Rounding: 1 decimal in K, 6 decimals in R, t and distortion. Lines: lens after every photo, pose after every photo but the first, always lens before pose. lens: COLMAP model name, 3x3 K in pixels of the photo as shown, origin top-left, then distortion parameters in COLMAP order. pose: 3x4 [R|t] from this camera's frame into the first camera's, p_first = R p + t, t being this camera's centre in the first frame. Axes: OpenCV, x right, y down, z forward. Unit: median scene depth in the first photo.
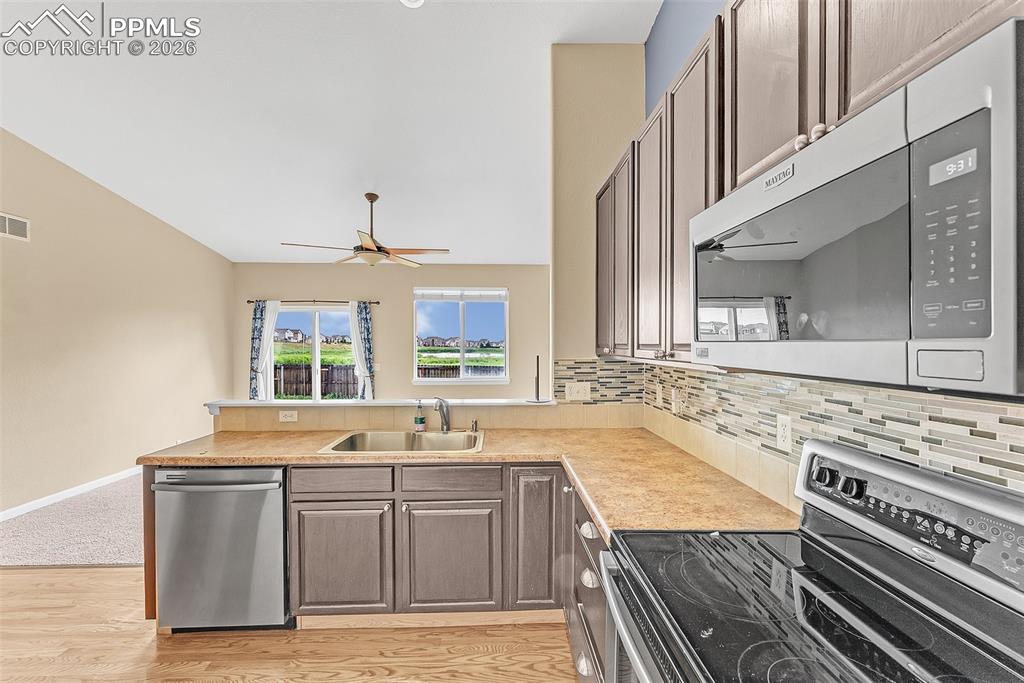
lens RADIAL K [[422.3, 0, 516.3], [0, 422.3, 347.1], [0, 0, 1]] dist [-0.001766, -0.000272]
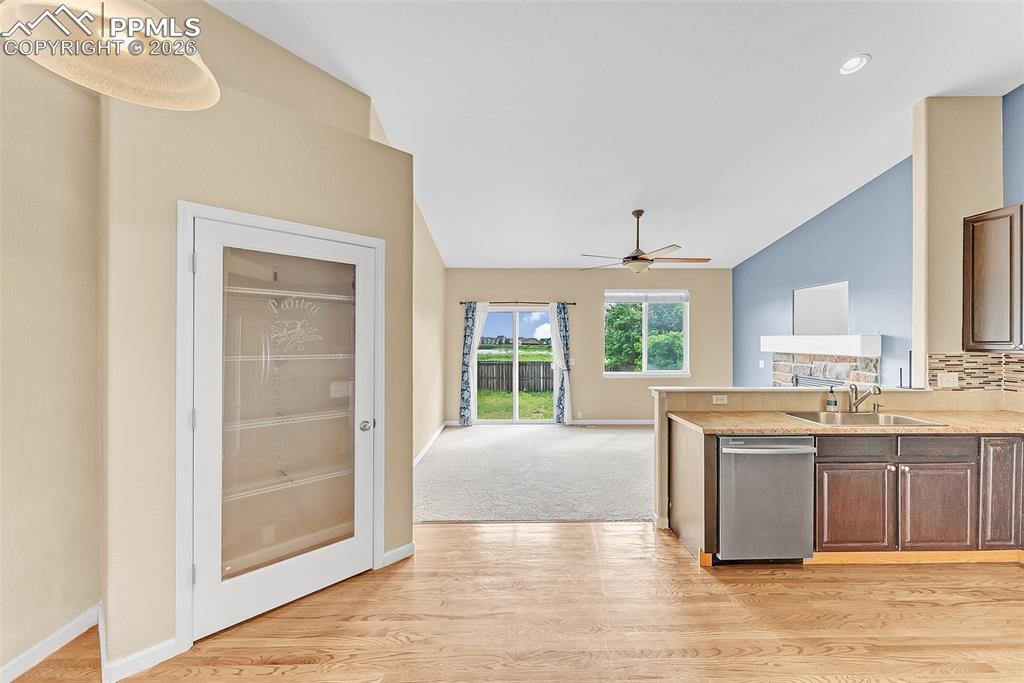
lens RADIAL K [[414.6, 0, 519.9], [0, 414.6, 340.2], [0, 0, 1]] dist [-0.002902, -0.000362]
pose [[0.999742, 0.000024, -0.022696, -0.642970], [-0.000216, 0.999964, -0.008458, 0.000073], [0.022695, 0.008461, 0.999707, -0.133568]]
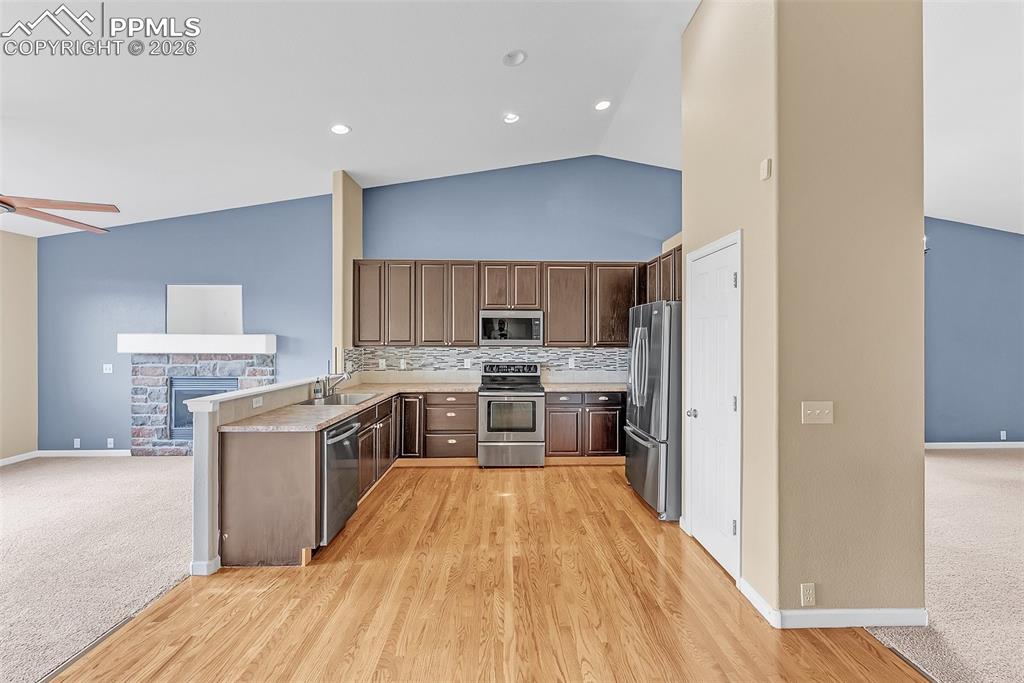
lens RADIAL K [[419.2, 0, 518.9], [0, 419.2, 338.5], [0, 0, 1]] dist [-0.001437, -0.000323]
pose [[0.009348, 0.004610, 0.999946, -0.993106], [0.006486, 0.999968, -0.004670, -0.001442], [-0.999935, 0.006529, 0.009318, 0.154669]]
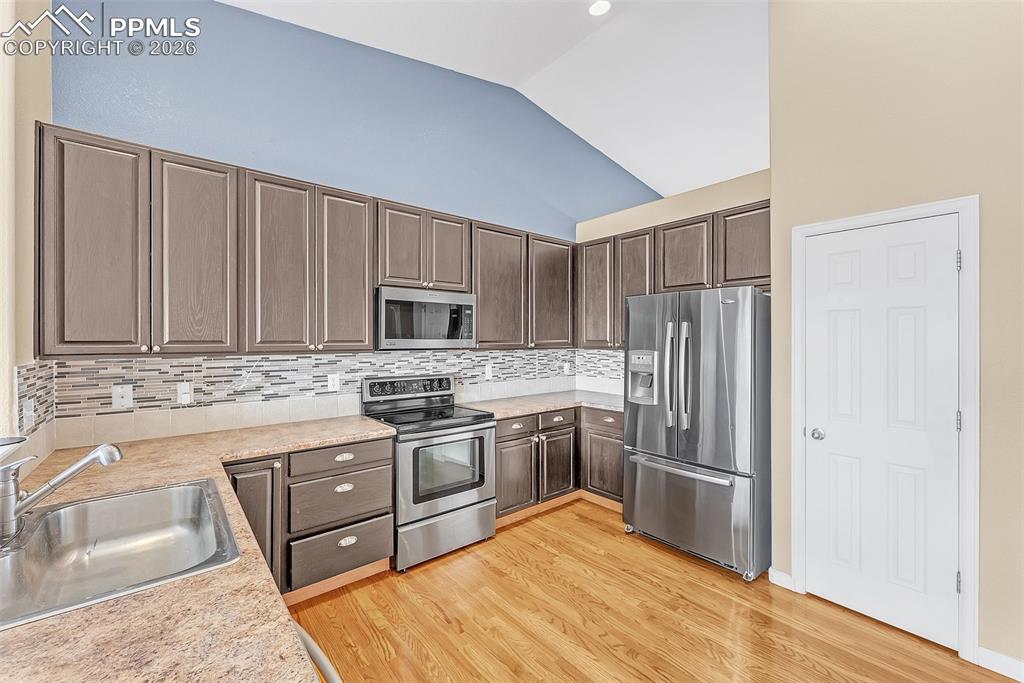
lens RADIAL K [[414.6, 0, 519.9], [0, 414.6, 340.2], [0, 0, 1]] dist [-0.002902, -0.000362]
pose [[-0.615636, 0.001478, 0.788030, -0.490934], [0.008179, 0.999956, 0.004515, -0.003234], [-0.787988, 0.009225, -0.615621, 0.481591]]
